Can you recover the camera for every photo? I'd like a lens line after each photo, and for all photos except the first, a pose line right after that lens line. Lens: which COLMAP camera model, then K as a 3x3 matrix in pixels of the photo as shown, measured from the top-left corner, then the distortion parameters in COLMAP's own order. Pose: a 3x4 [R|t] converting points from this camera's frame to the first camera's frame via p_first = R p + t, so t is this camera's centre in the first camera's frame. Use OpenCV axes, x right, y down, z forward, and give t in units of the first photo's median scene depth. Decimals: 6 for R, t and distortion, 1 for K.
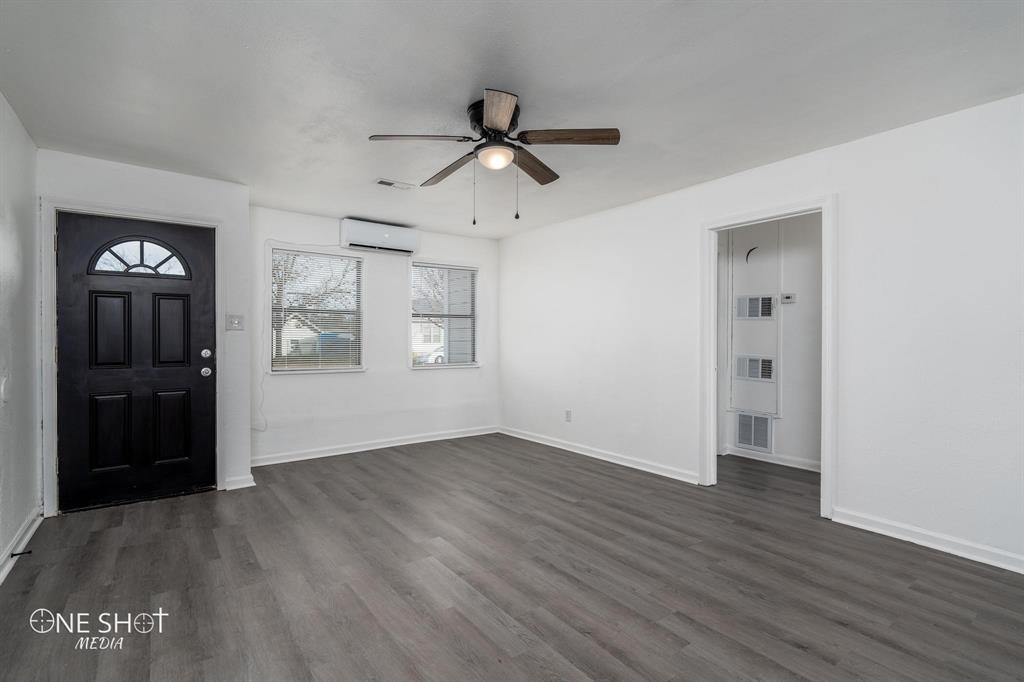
lens RADIAL K [[486.8, 0, 516.5], [0, 486.8, 338.3], [0, 0, 1]] dist [-0.002379, -0.000121]
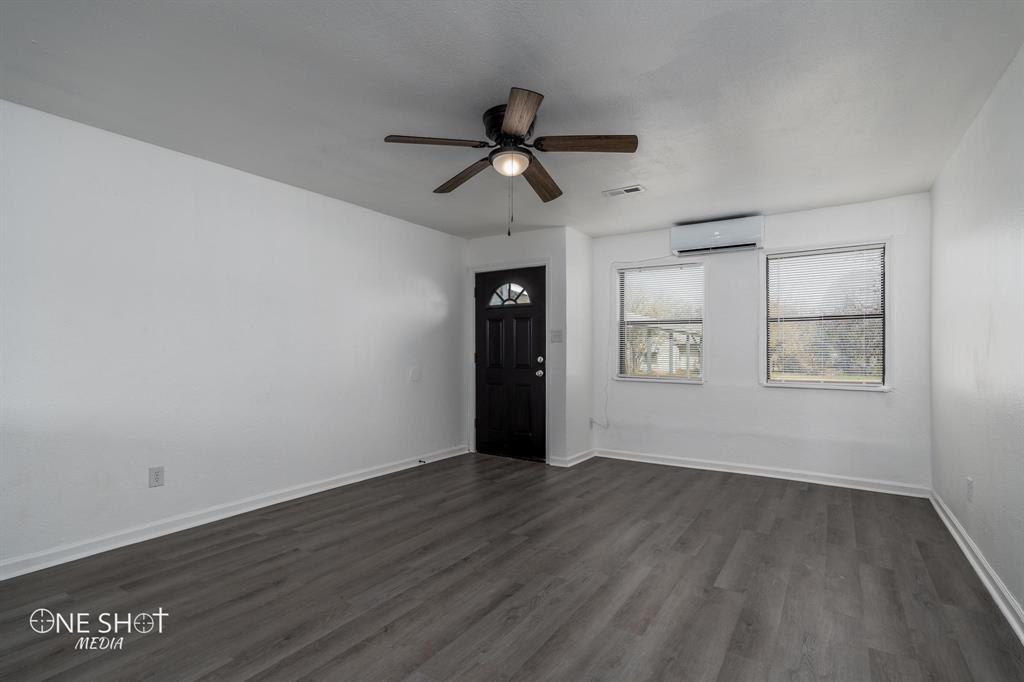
lens RADIAL K [[498.4, 0, 510.2], [0, 498.4, 346.6], [0, 0, 1]] dist [-0.000309, 0.000194]
pose [[0.332311, -0.007244, -0.943142, 0.694699], [-0.001582, 0.999965, -0.008238, 0.007612], [0.943168, 0.004229, 0.332288, 0.503745]]
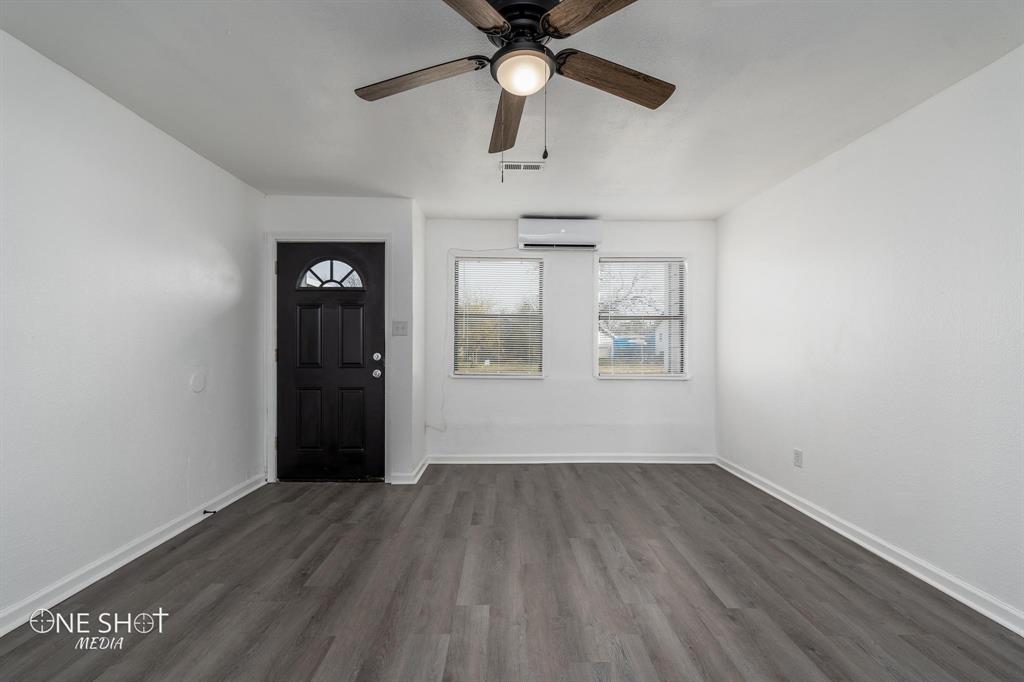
lens RADIAL K [[462.4, 0, 512.0], [0, 462.4, 341.0], [0, 0, 1]] dist [-0.001084, 0.000287]
pose [[0.808866, 0.000228, -0.587993, 0.244957], [-0.003803, 0.999981, -0.004844, -0.000726], [0.587981, 0.006154, 0.808852, 0.361907]]
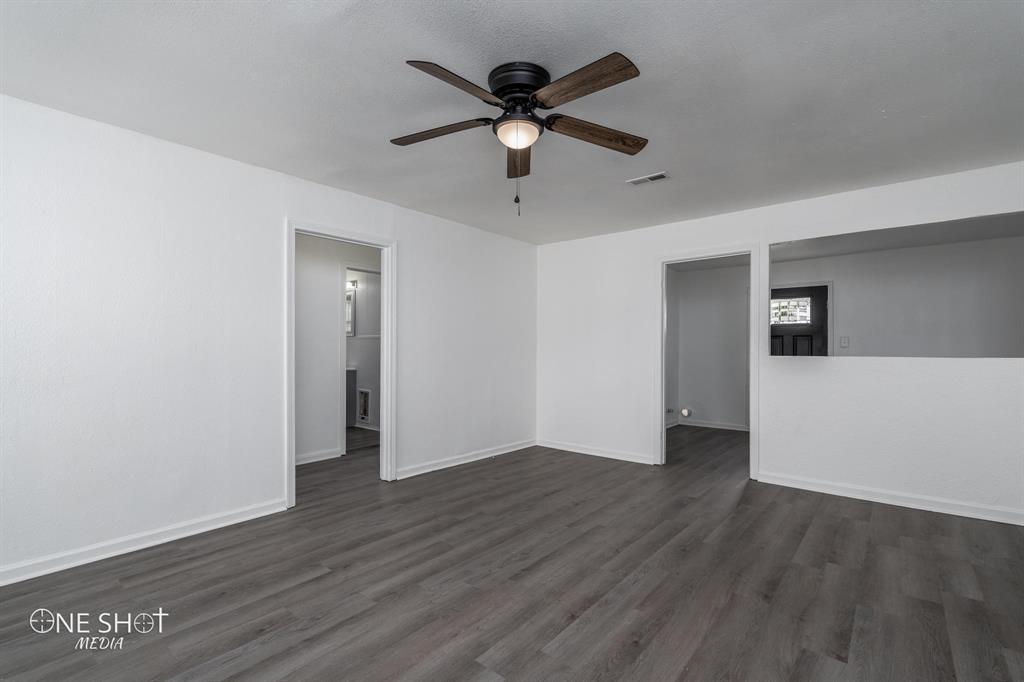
lens RADIAL K [[462.4, 0, 512.0], [0, 462.4, 341.0], [0, 0, 1]] dist [-0.001084, 0.000287]
pose [[-0.225185, 0.011050, 0.974253, -0.628685], [0.000447, 0.999937, -0.011238, 0.002236], [-0.974316, -0.002095, -0.225176, 0.906511]]
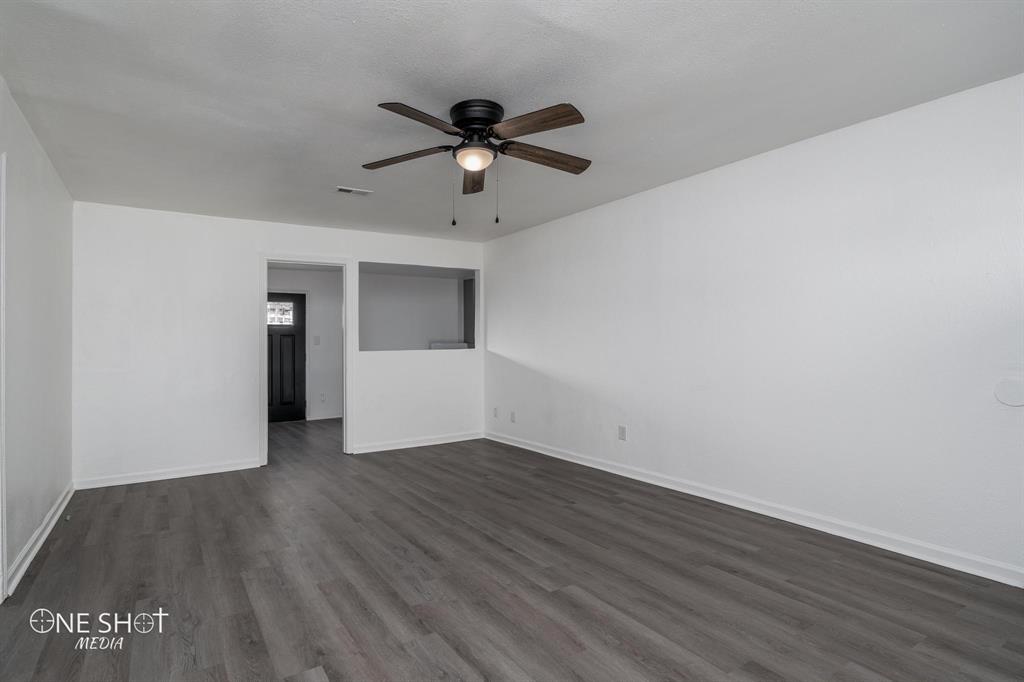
lens RADIAL K [[490.3, 0, 428.5], [0, 490.3, 341.1], [0, 0, 1]] dist [-0.001857, -0.000046]
pose [[-0.988678, 0.010167, 0.149708, -0.073042], [0.009553, 0.999943, -0.004821, 0.004752], [-0.149749, -0.003337, -0.988718, 1.507012]]
